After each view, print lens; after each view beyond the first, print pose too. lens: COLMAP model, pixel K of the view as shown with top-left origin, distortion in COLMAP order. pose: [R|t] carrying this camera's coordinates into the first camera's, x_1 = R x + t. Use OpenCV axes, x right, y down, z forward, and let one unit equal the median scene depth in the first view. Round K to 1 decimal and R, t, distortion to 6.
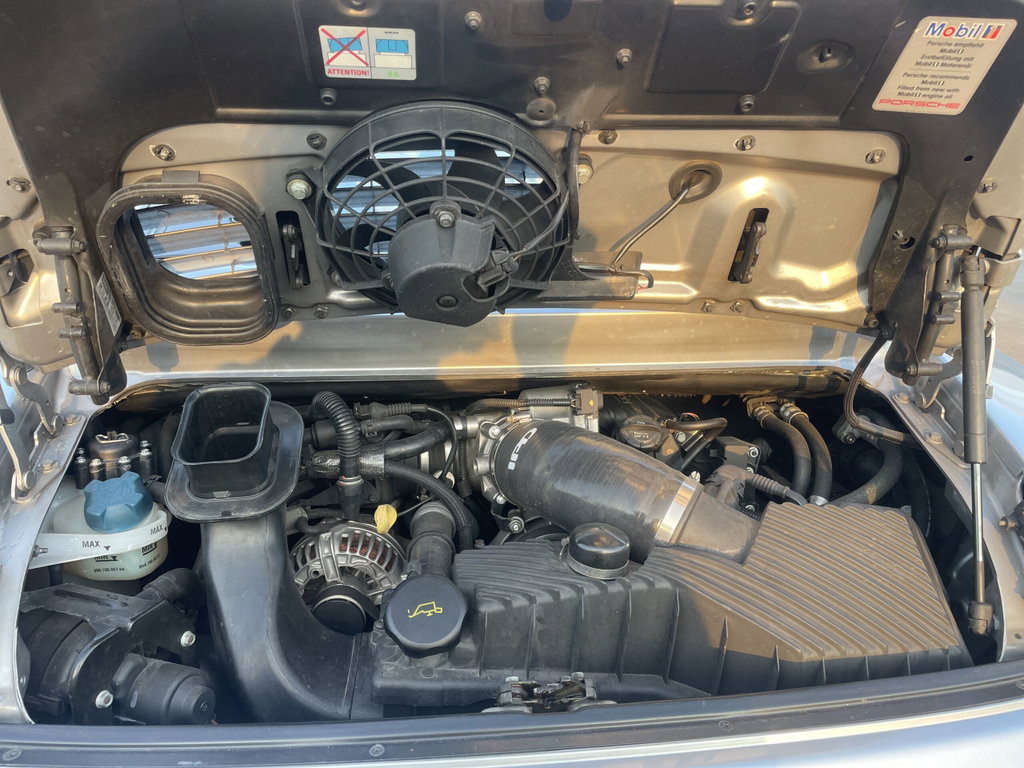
lens RADIAL K [[780.0, 0, 512.0], [0, 780.0, 384.0], [0, 0, 1]] dist [0.070894, -0.120868]
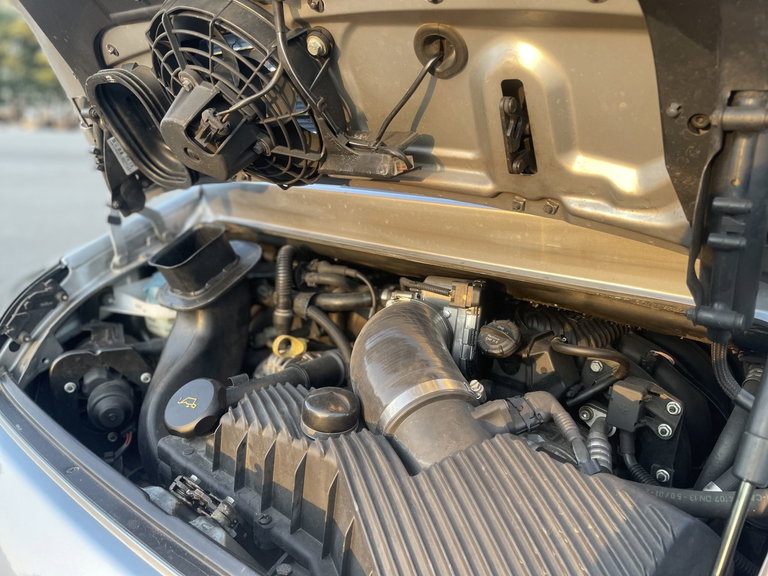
lens RADIAL K [[585.0, 0, 384.0], [0, 585.0, 288.0], [0, 0, 1]] dist [0.070894, -0.120868]
pose [[0.708691, 0.194058, -0.678306, 0.641927], [-0.207325, 0.976262, 0.062688, -0.016310], [0.674369, 0.096203, 0.732100, 0.434601]]
